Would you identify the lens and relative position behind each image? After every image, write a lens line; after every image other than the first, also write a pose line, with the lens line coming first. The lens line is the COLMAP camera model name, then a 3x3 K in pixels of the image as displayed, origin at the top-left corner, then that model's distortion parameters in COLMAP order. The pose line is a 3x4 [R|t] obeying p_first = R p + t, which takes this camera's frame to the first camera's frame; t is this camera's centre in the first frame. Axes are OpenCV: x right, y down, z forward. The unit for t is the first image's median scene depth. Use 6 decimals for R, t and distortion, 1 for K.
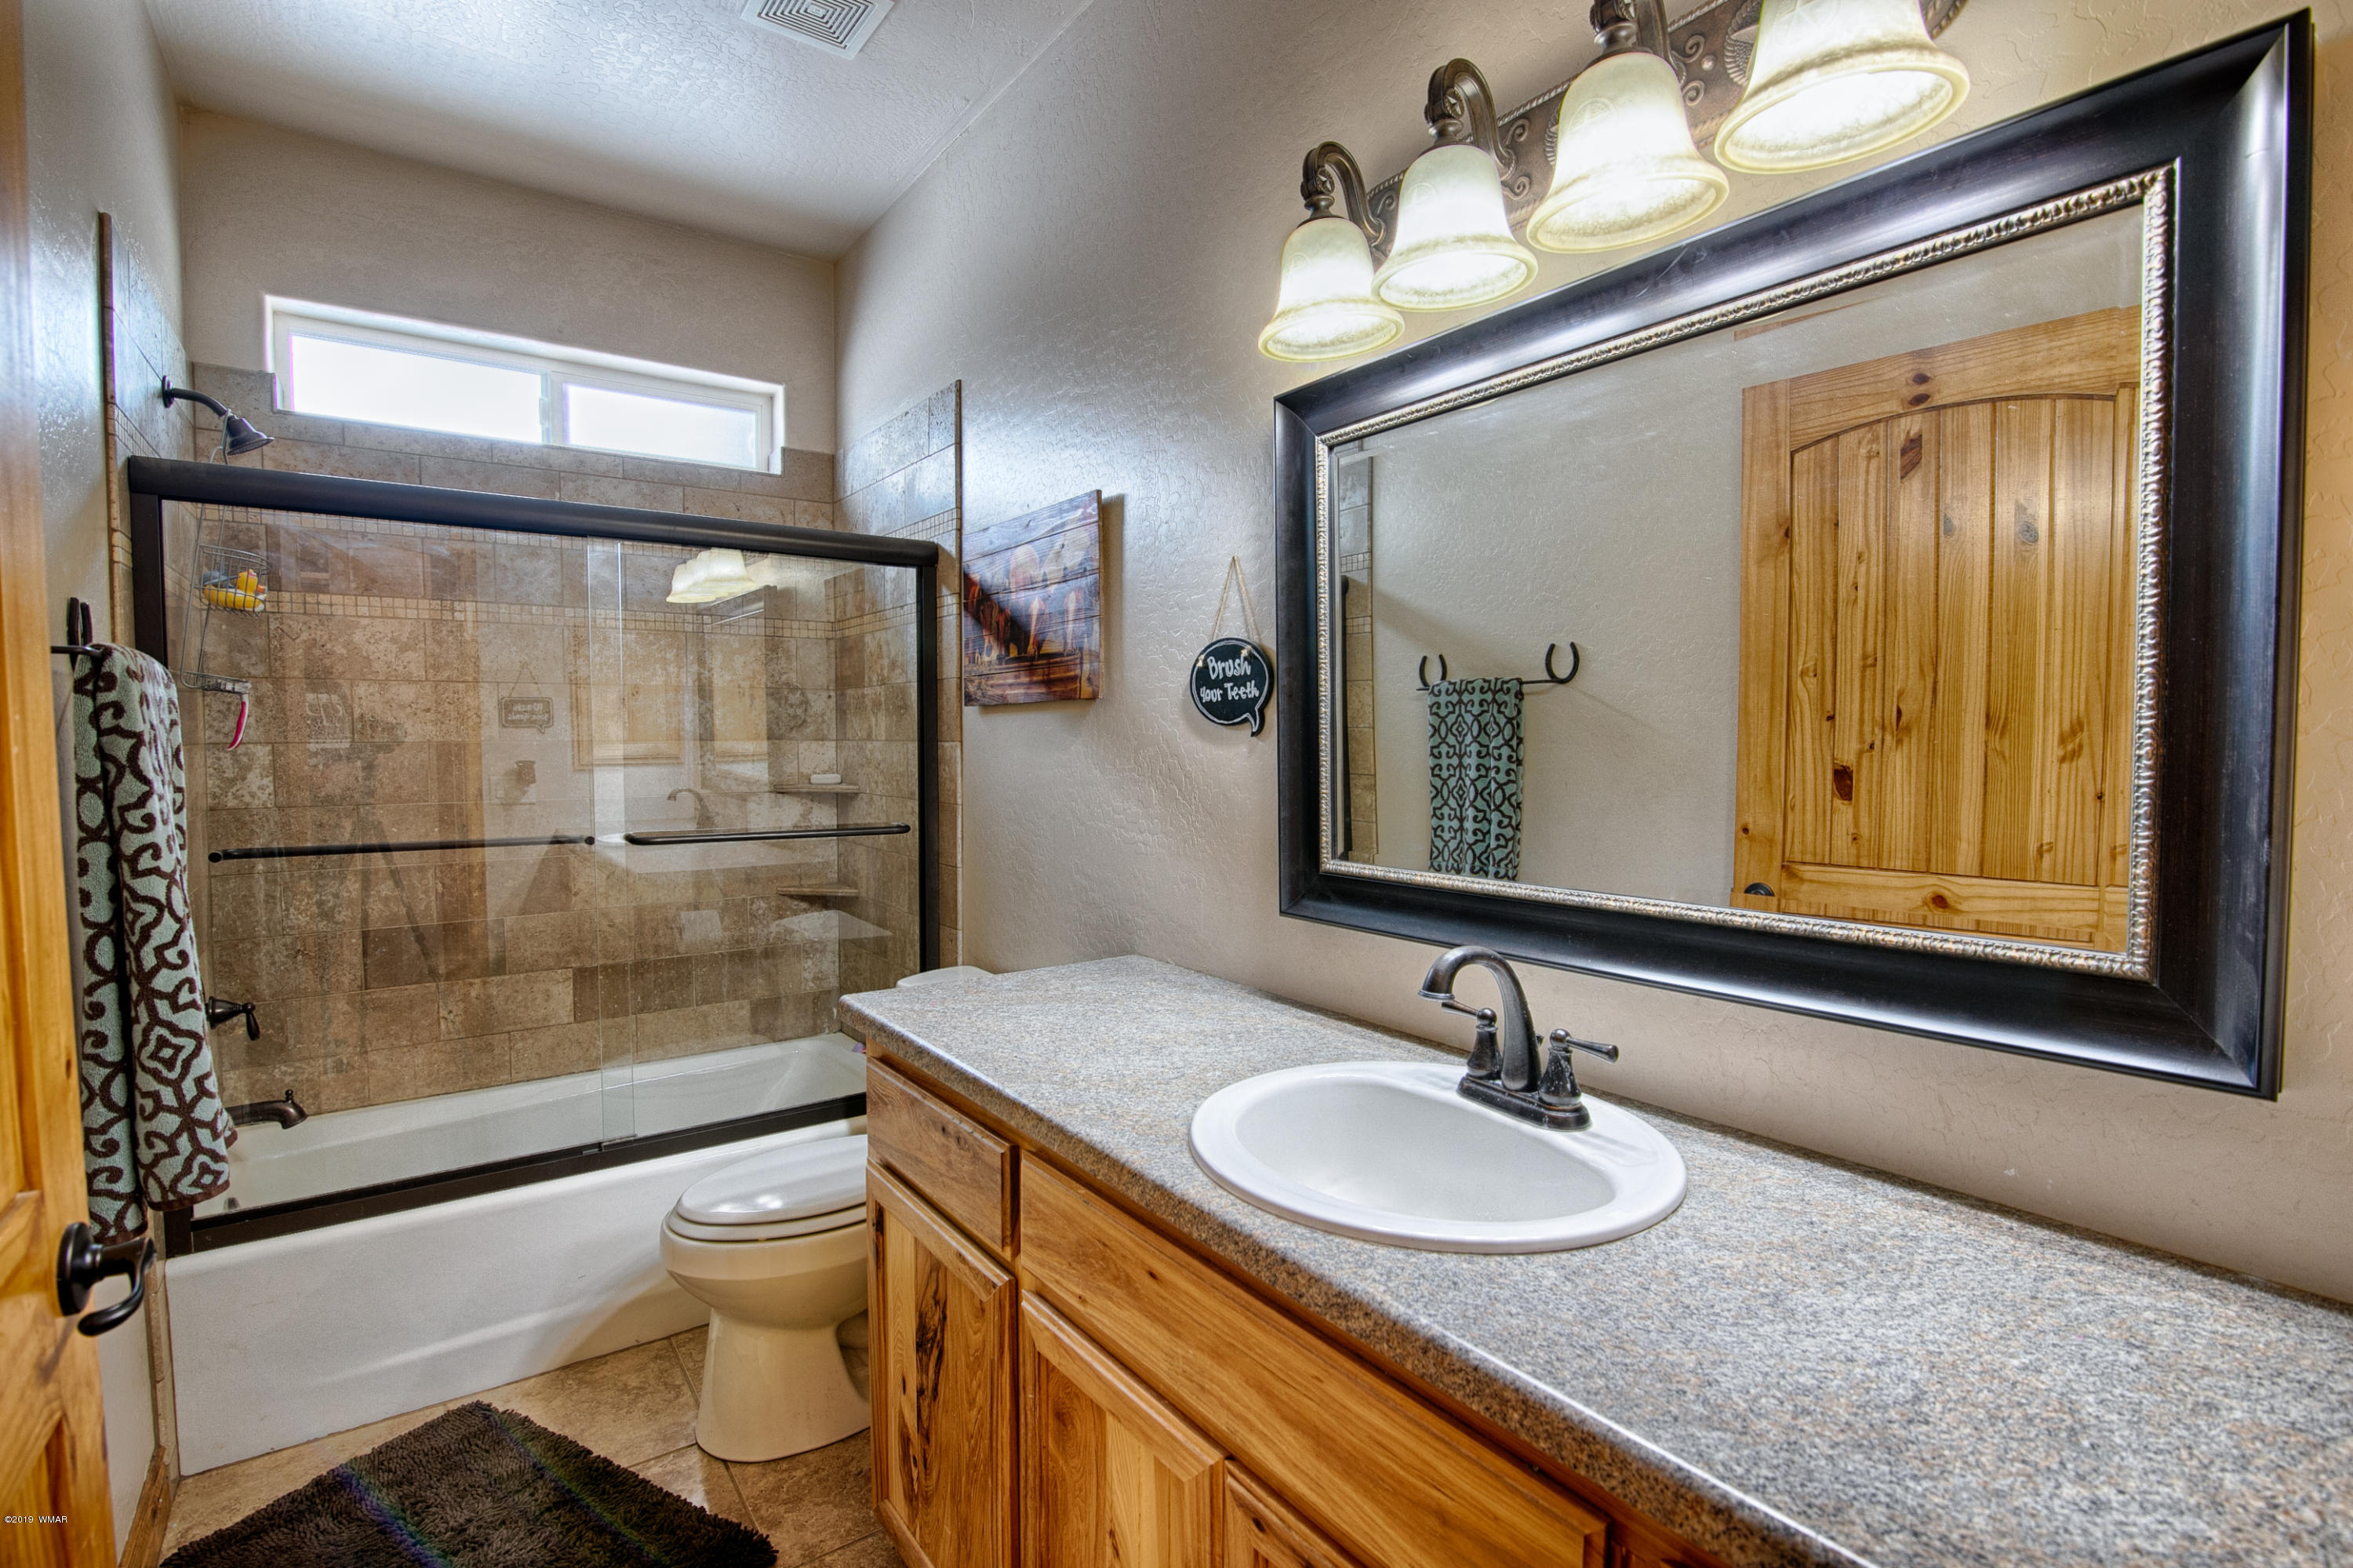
lens RADIAL K [[1072.5, 0, 1176.5], [0, 1072.5, 784.0], [0, 0, 1]] dist [-0.026024, 0.001118]
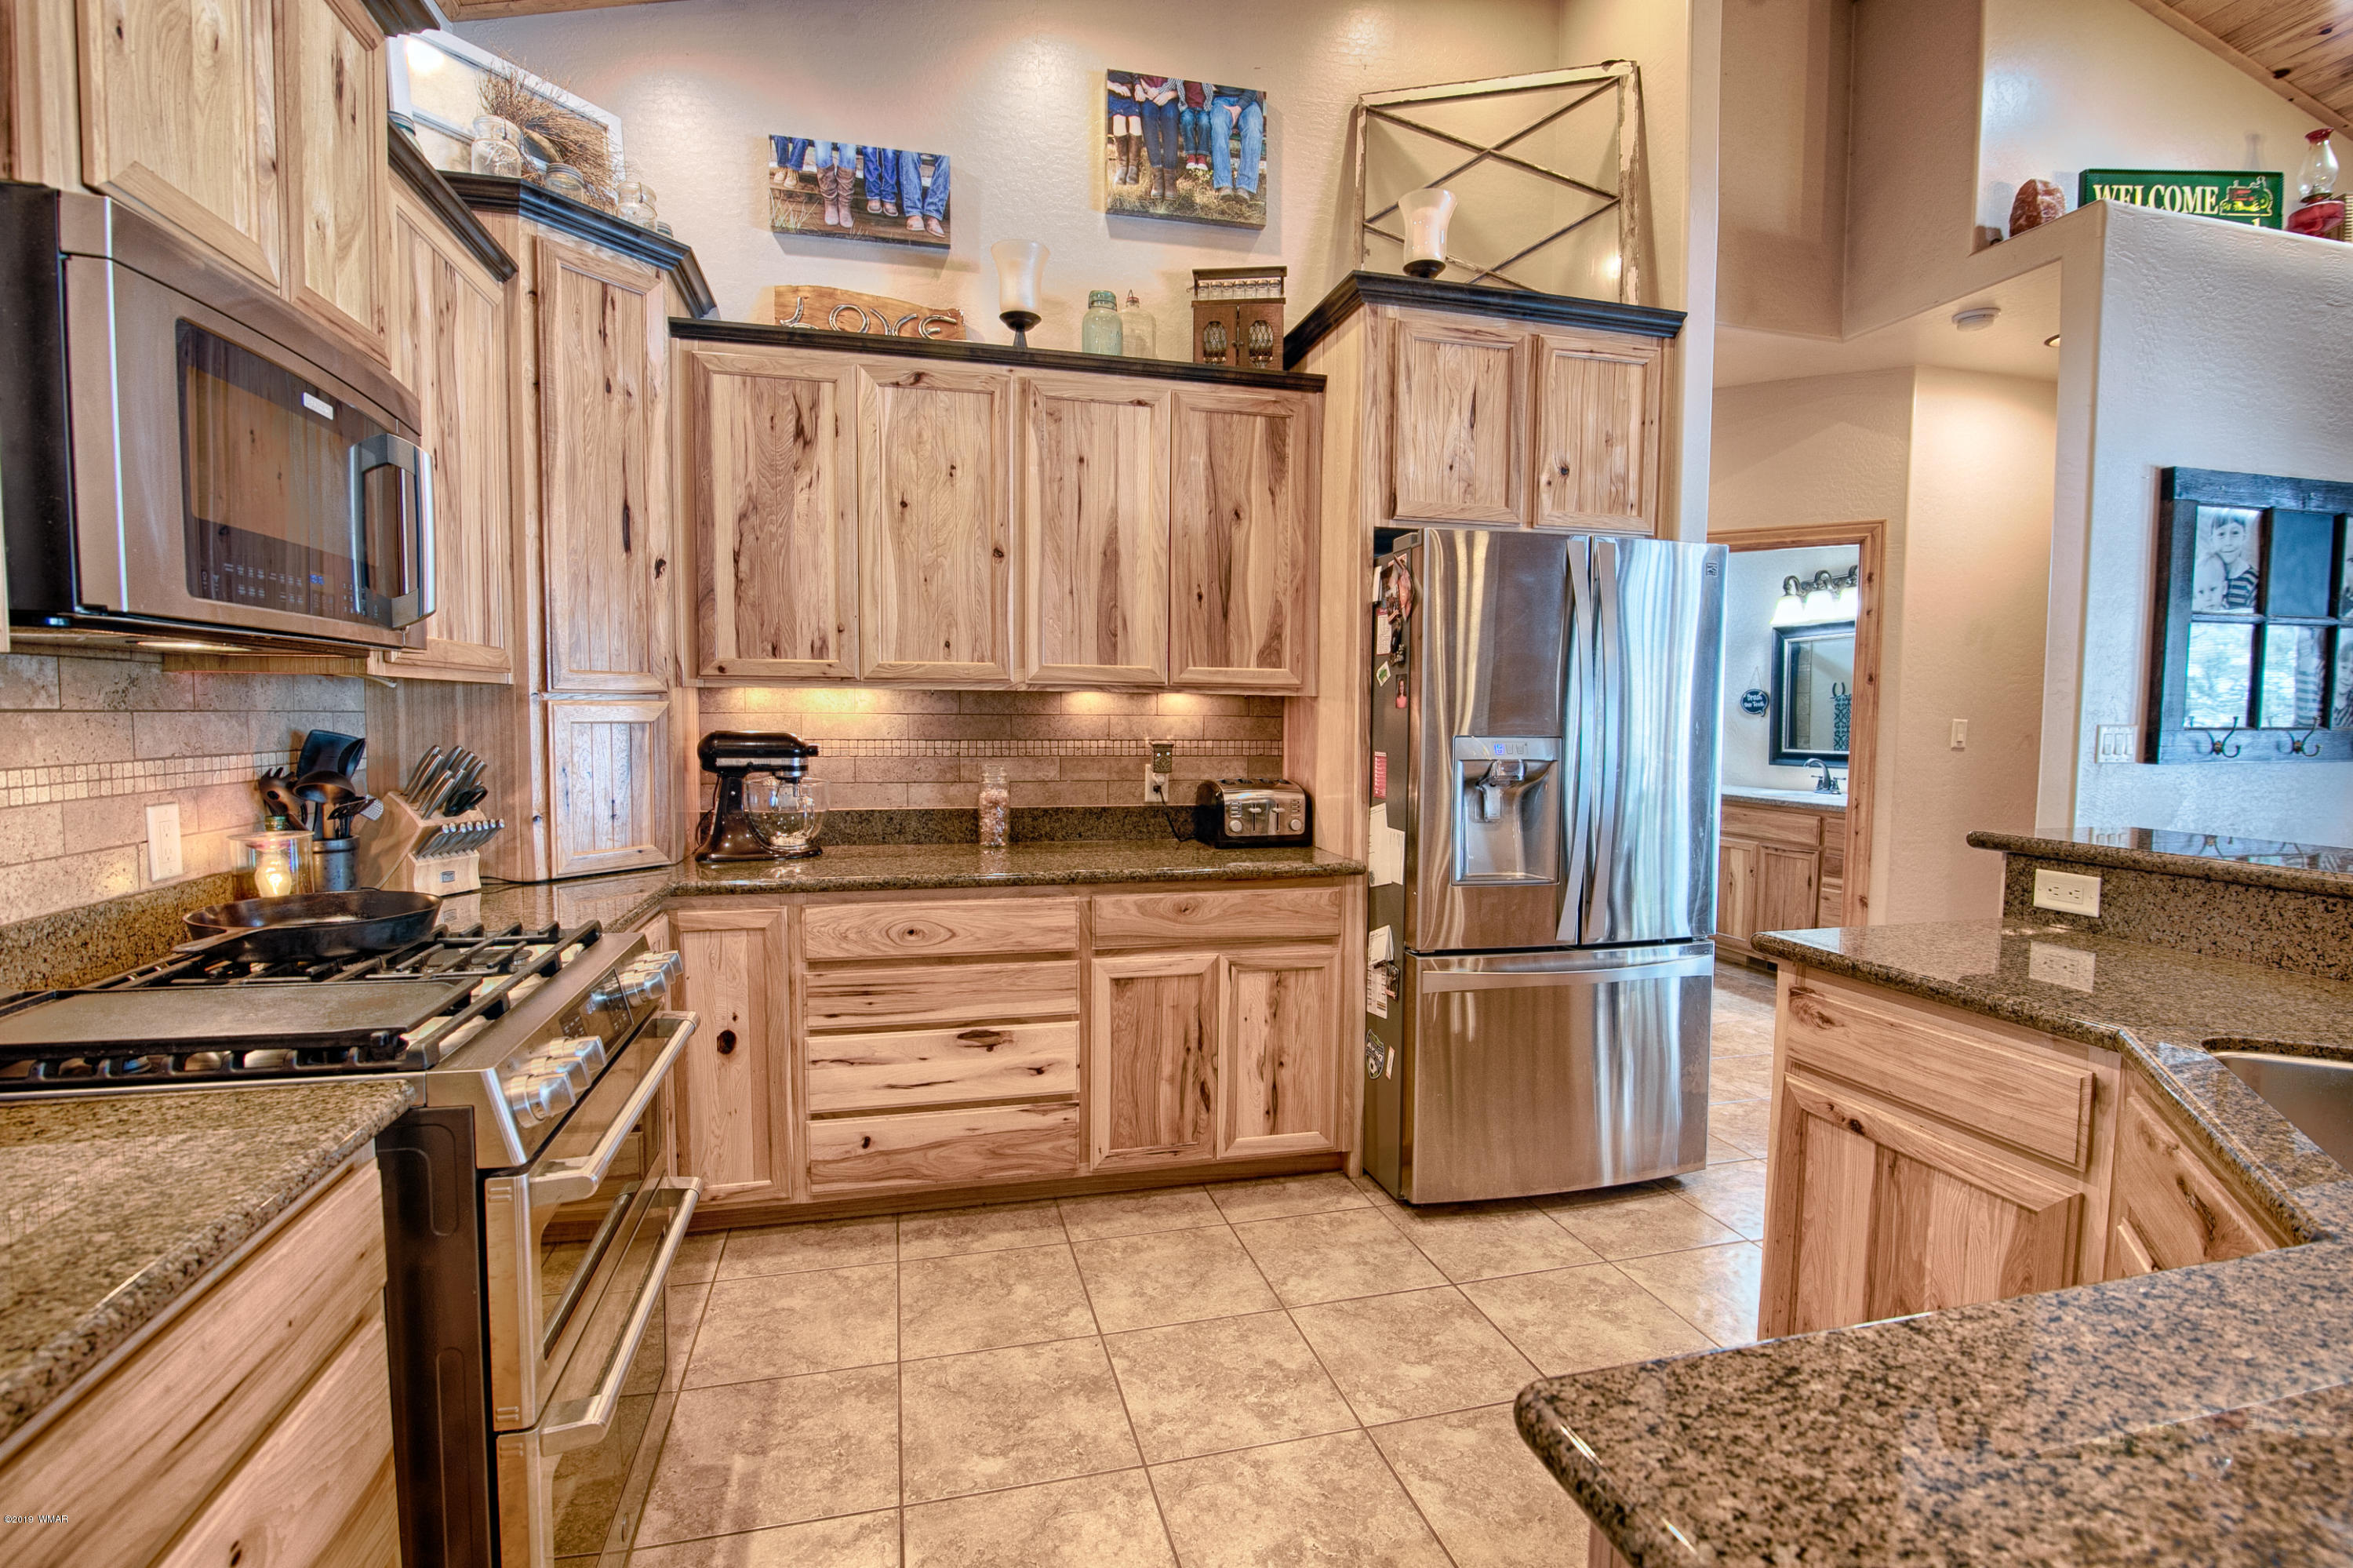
lens RADIAL K [[1072.5, 0, 1176.5], [0, 1072.5, 784.0], [0, 0, 1]] dist [-0.026024, 0.001118]
pose [[0.928495, 0.030415, -0.370096, -0.408043], [-0.023653, 0.999460, 0.022795, 0.138340], [0.370590, -0.012411, 0.928714, -2.917988]]
